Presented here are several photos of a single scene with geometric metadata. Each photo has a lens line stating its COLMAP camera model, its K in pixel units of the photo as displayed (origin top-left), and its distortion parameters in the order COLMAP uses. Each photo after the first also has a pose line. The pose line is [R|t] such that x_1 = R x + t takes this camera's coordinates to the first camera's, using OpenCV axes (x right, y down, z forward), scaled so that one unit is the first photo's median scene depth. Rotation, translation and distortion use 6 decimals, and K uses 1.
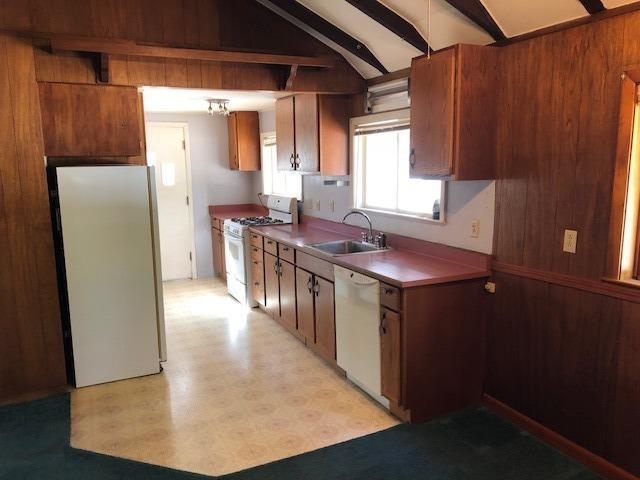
lens RADIAL K [[523.5, 0, 320.0], [0, 523.5, 240.0], [0, 0, 1]] dist [-0.001337, -0.008056]
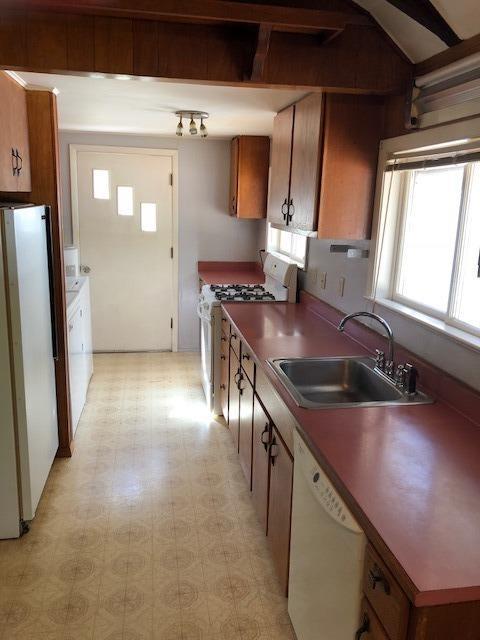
lens RADIAL K [[523.5, 0, 240.0], [0, 523.5, 320.0], [0, 0, 1]] dist [-0.001337, -0.008056]
pose [[0.964539, 0.102256, -0.243329, 0.064136], [-0.084477, 0.993009, 0.082440, -0.068510], [0.250058, -0.058961, 0.966434, 0.377751]]
